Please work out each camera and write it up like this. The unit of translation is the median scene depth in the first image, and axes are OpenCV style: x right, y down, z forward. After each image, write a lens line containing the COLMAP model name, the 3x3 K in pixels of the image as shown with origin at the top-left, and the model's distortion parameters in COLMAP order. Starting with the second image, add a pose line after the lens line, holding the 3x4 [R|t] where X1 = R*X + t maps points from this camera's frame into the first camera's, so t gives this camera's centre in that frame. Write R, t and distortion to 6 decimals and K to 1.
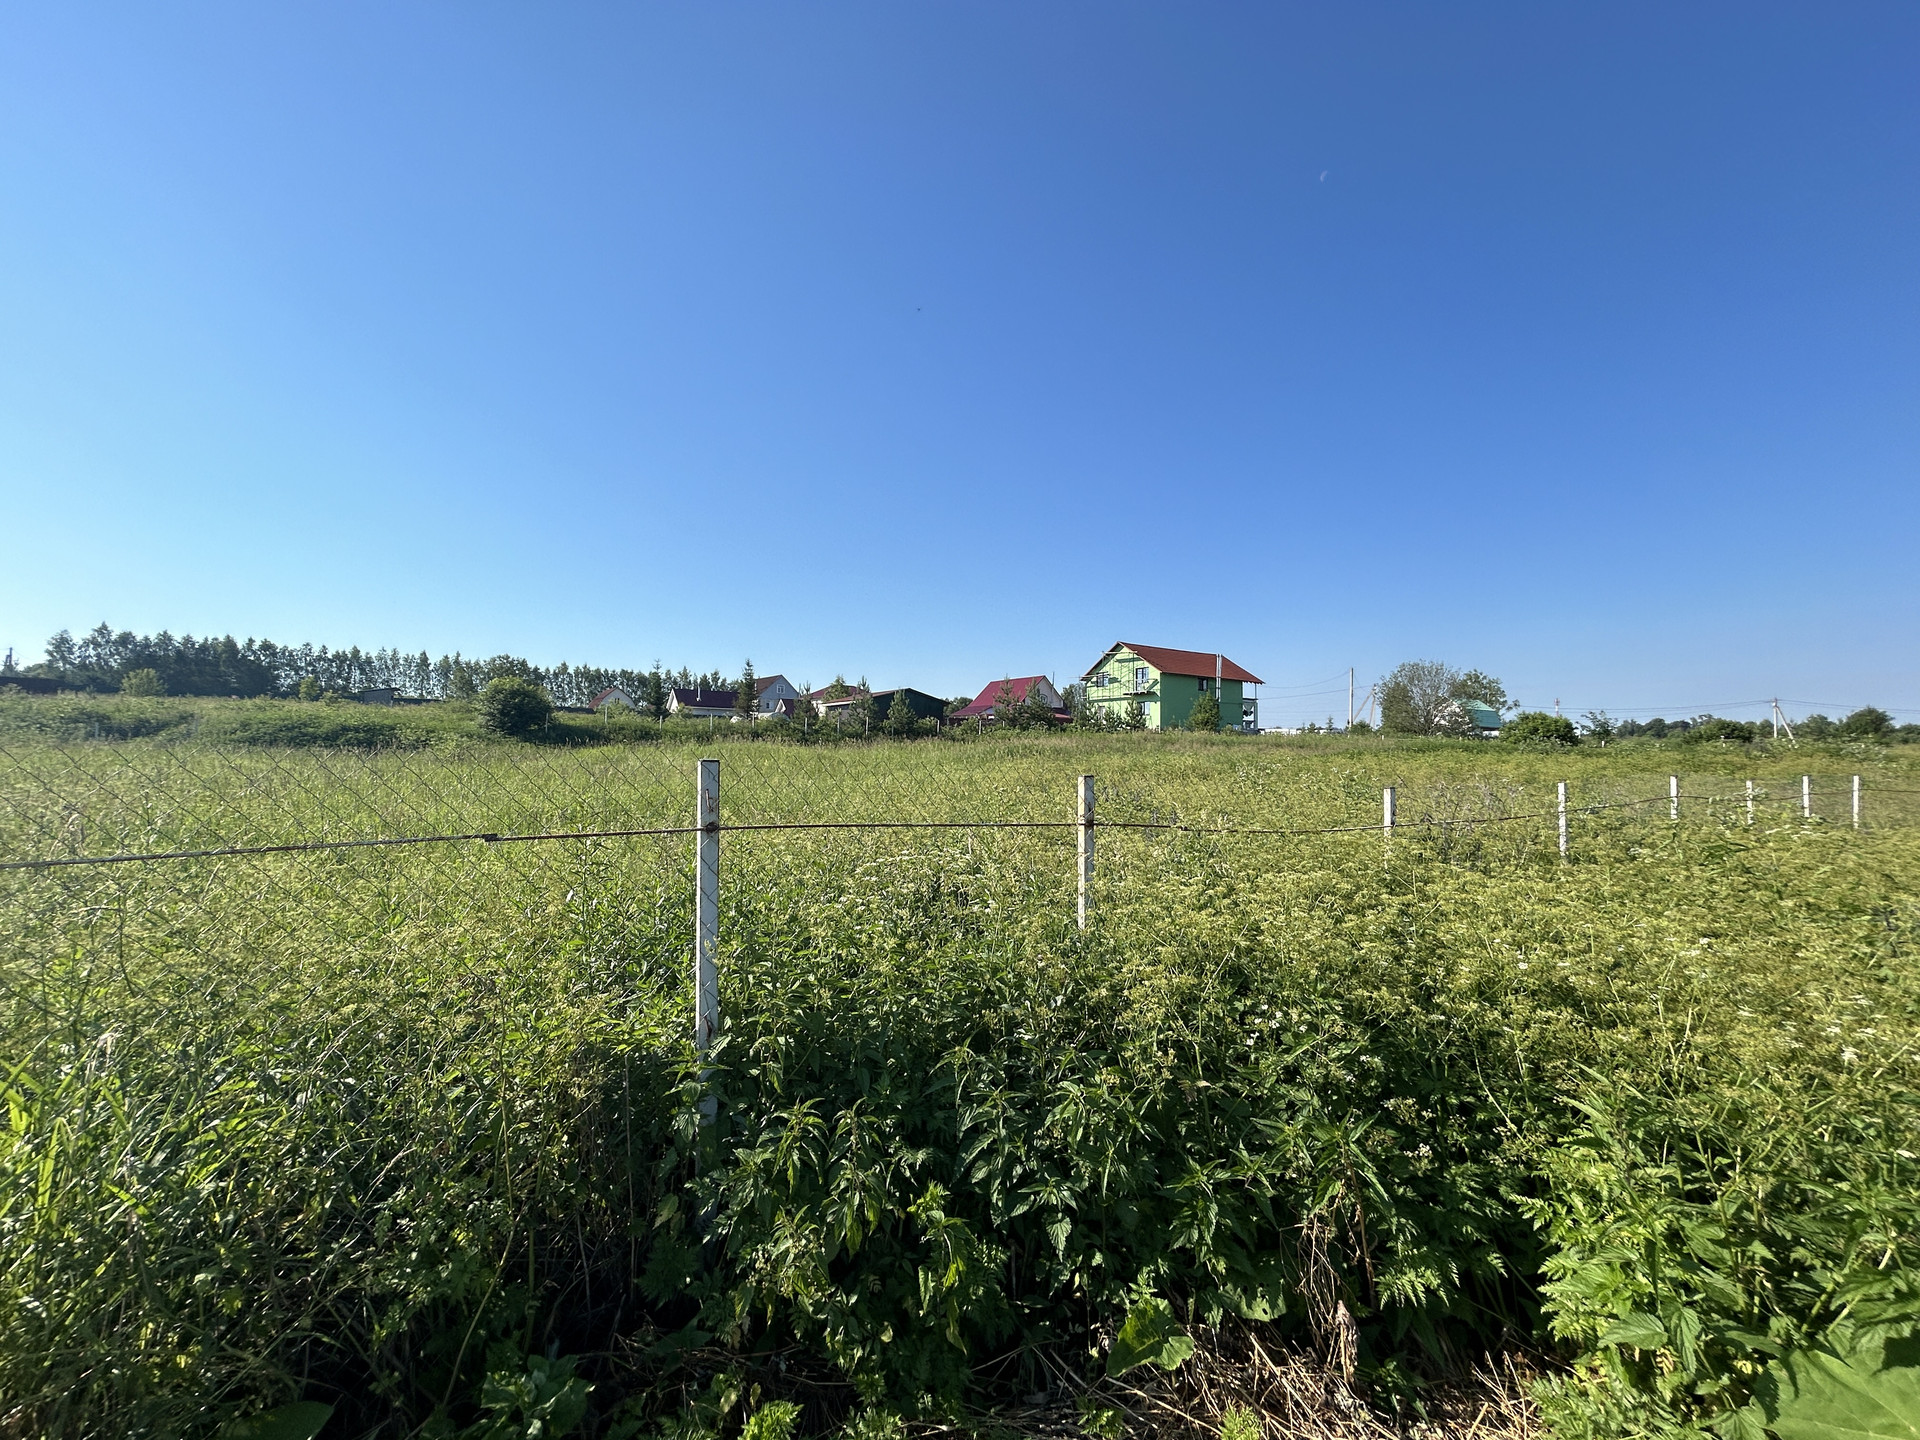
lens RADIAL K [[765.8, 0, 955.5], [0, 765.8, 715.8], [0, 0, 1]] dist [-0.004164, 0.000887]
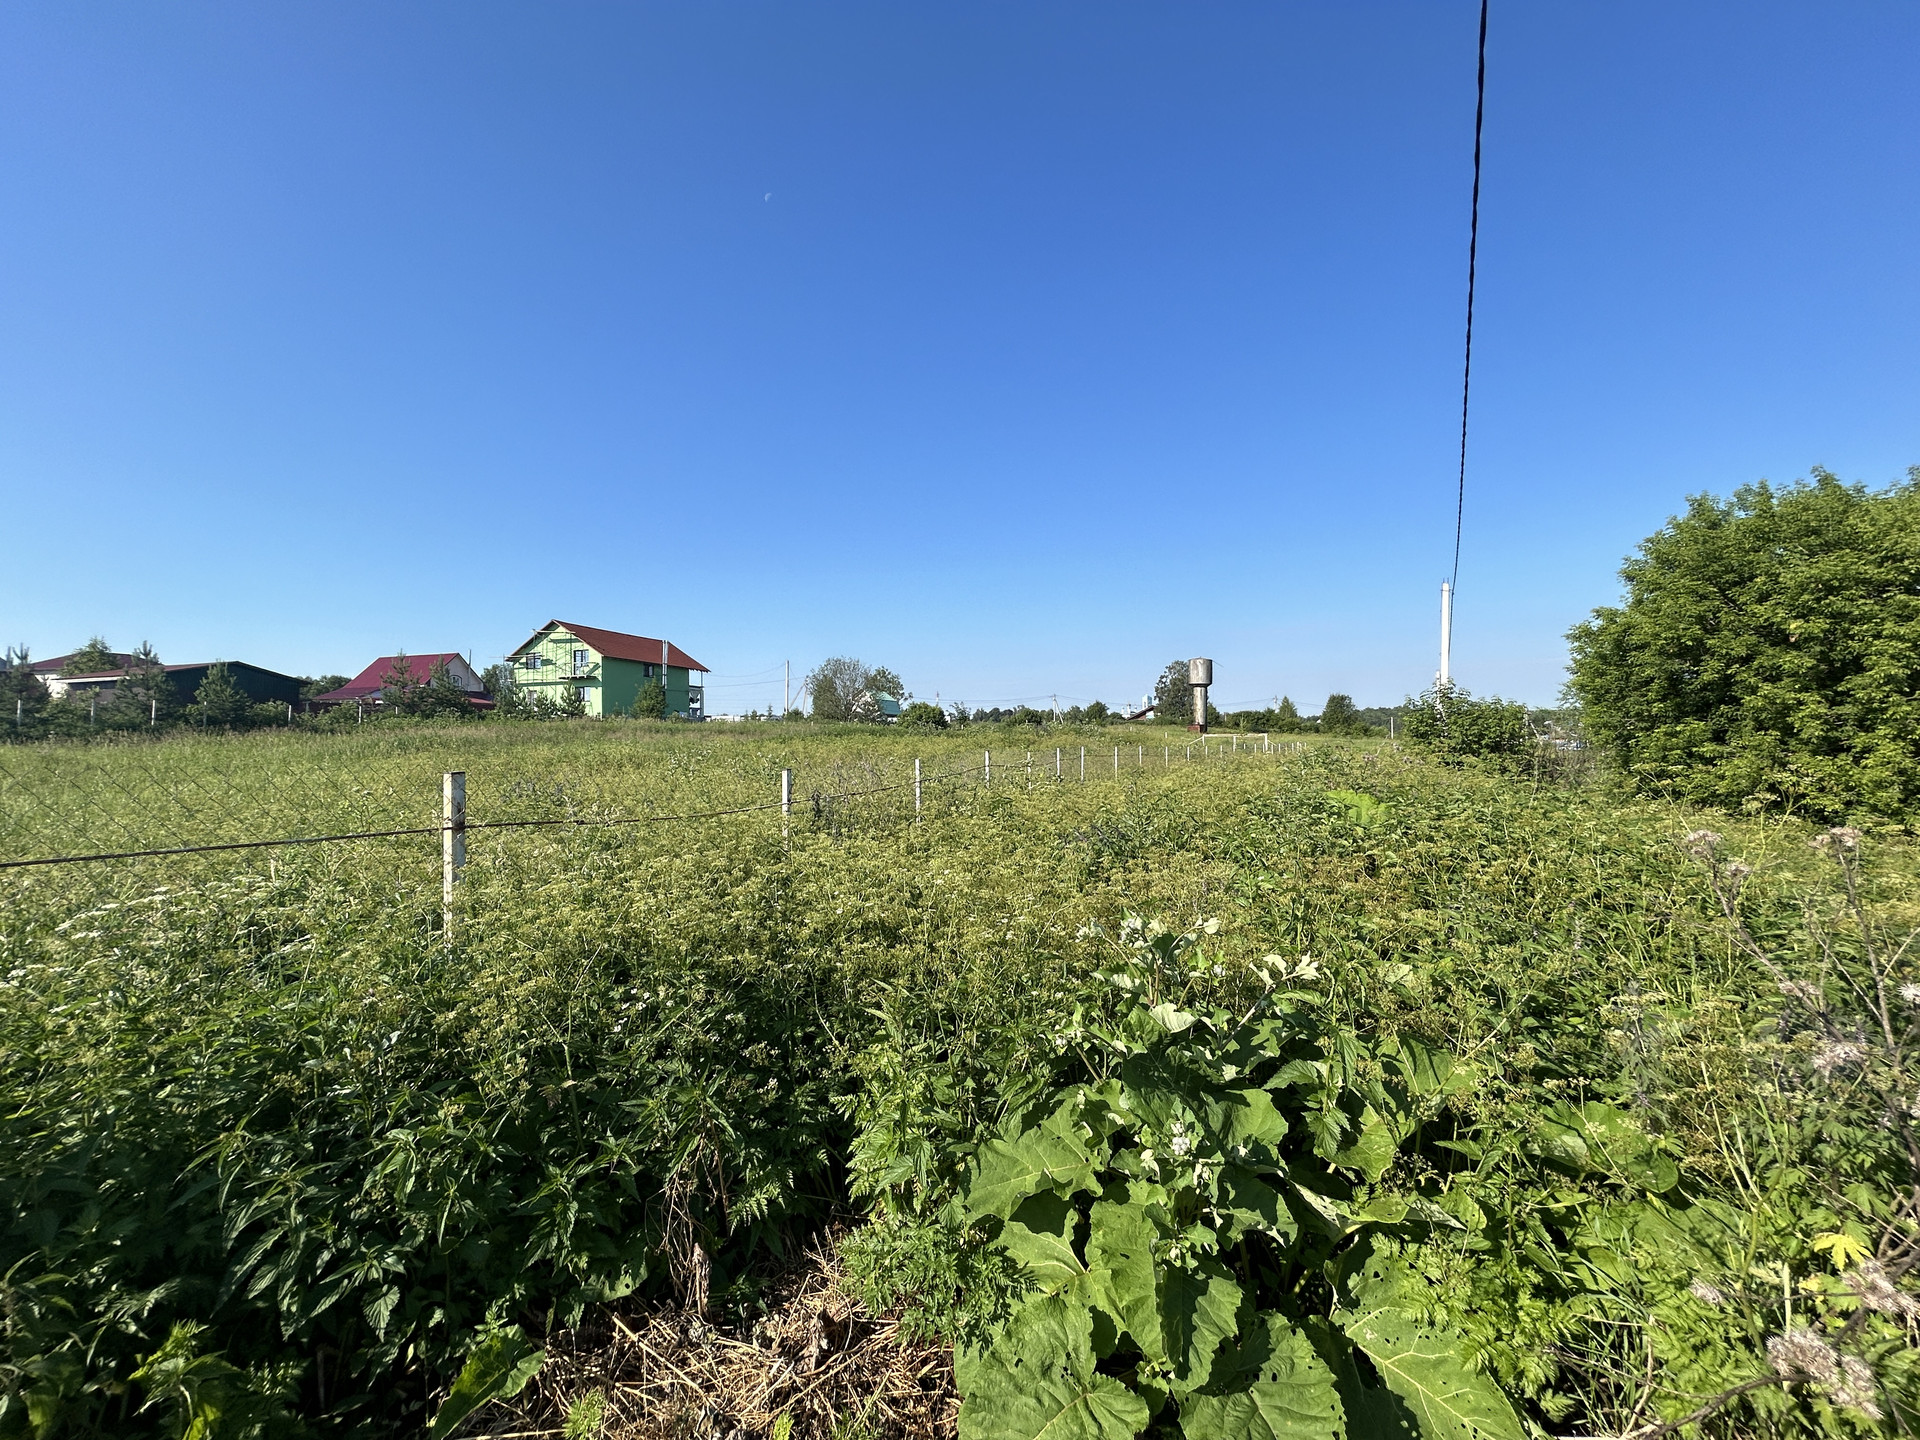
lens RADIAL K [[765.8, 0, 956.1], [0, 765.8, 715.6], [0, 0, 1]] dist [-0.004164, 0.000887]
pose [[0.770248, -0.001450, 0.637743, 0.073380], [-0.009190, 0.999868, 0.013373, -0.005467], [-0.637679, -0.016161, 0.770133, -0.051146]]
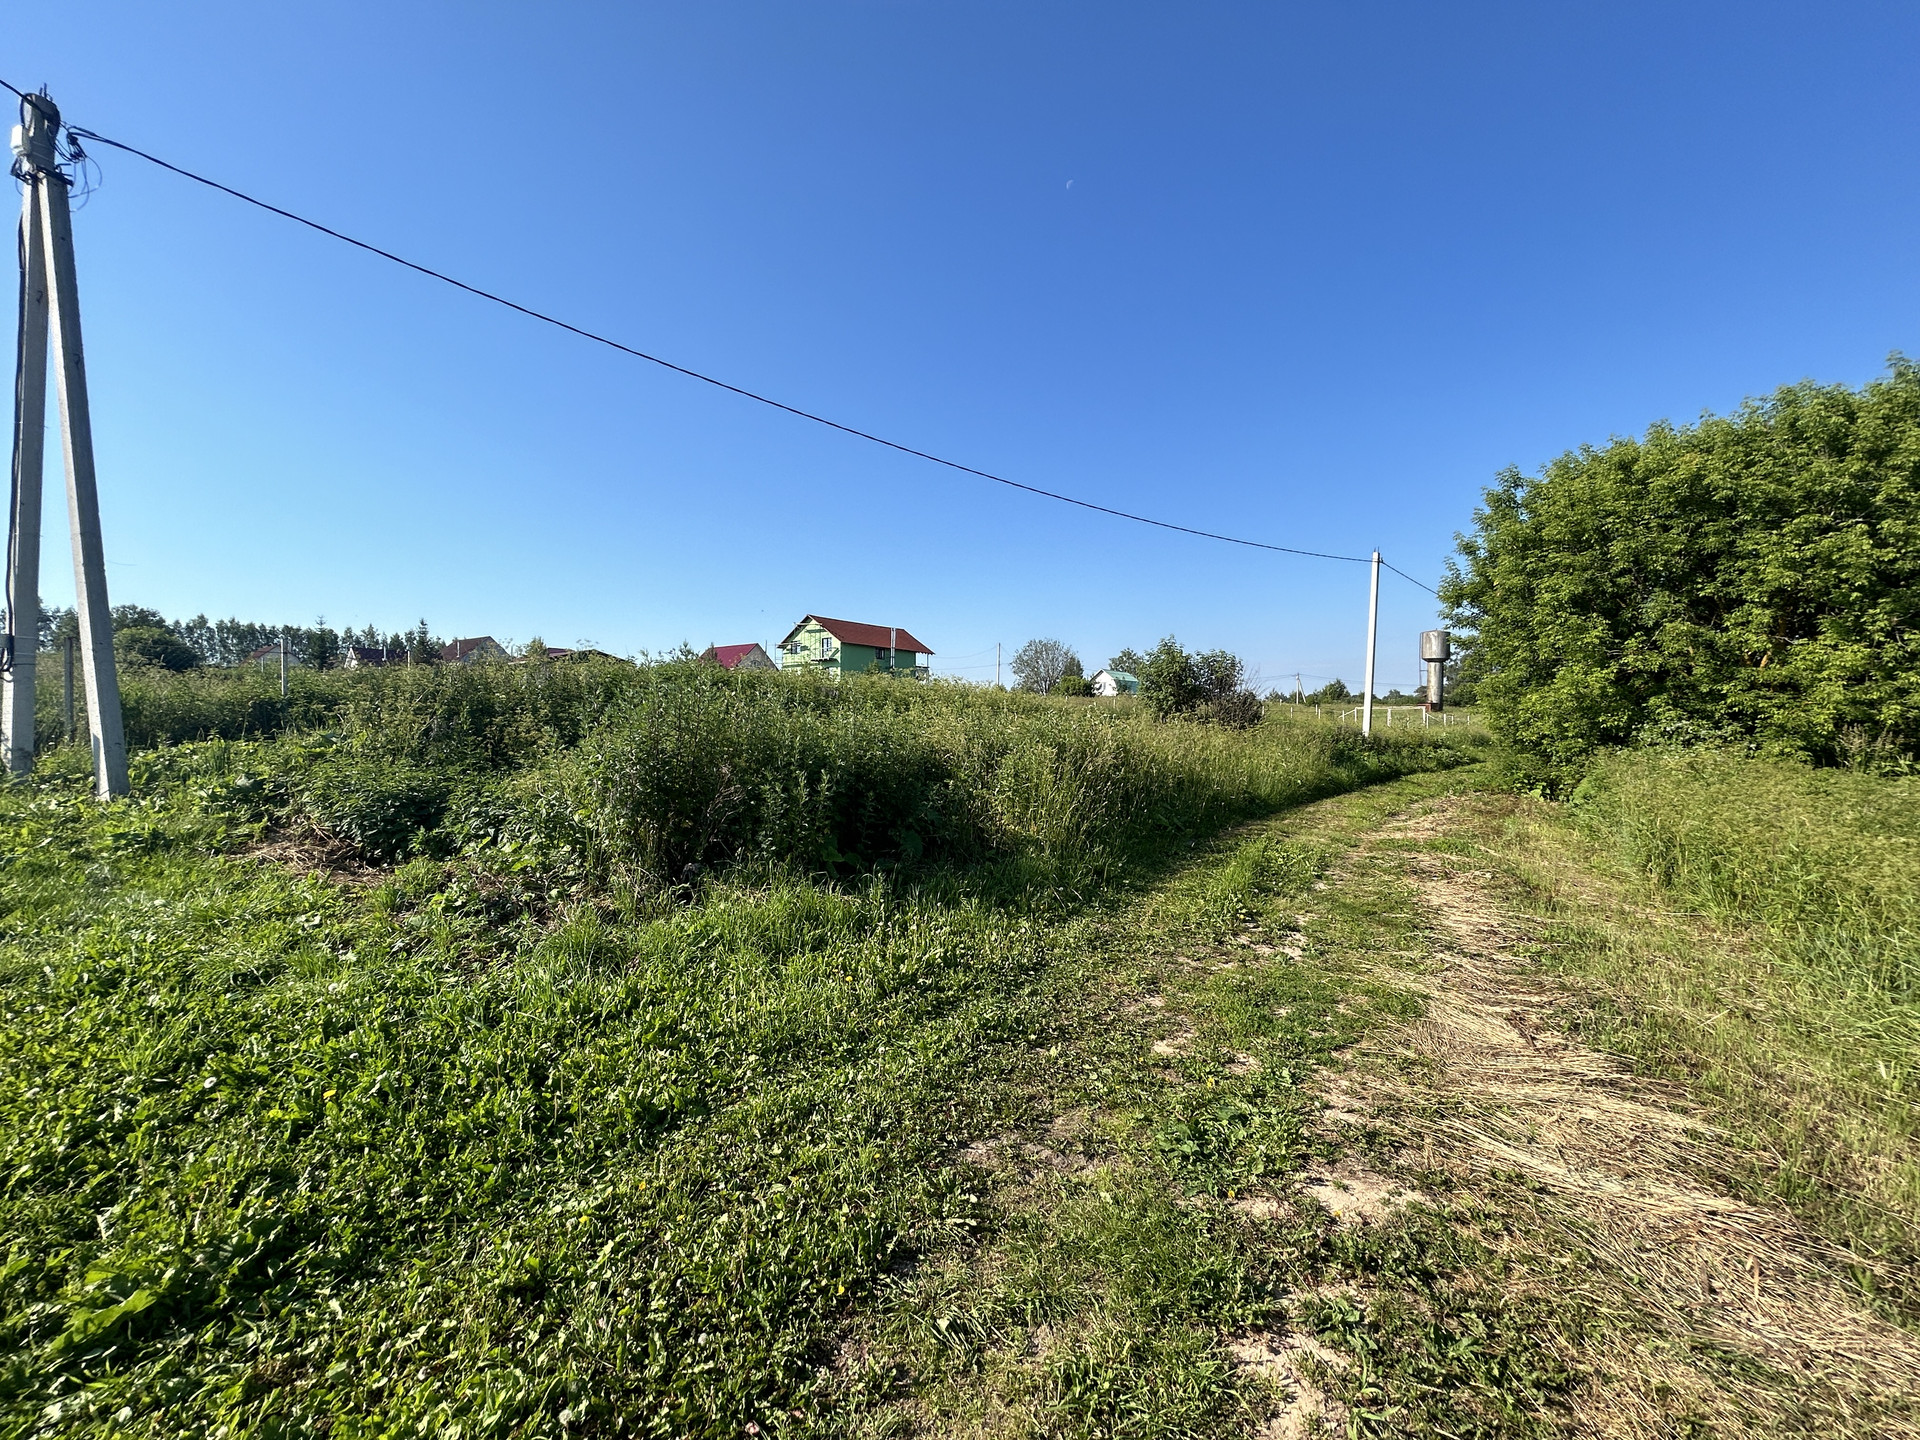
lens RADIAL K [[765.8, 0, 954.5], [0, 765.8, 715.1], [0, 0, 1]] dist [-0.004164, 0.000887]
pose [[0.953284, -0.002508, 0.302066, 2.151703], [-0.008728, 0.999319, 0.035842, 0.306689], [-0.301951, -0.036804, 0.952613, -4.697770]]
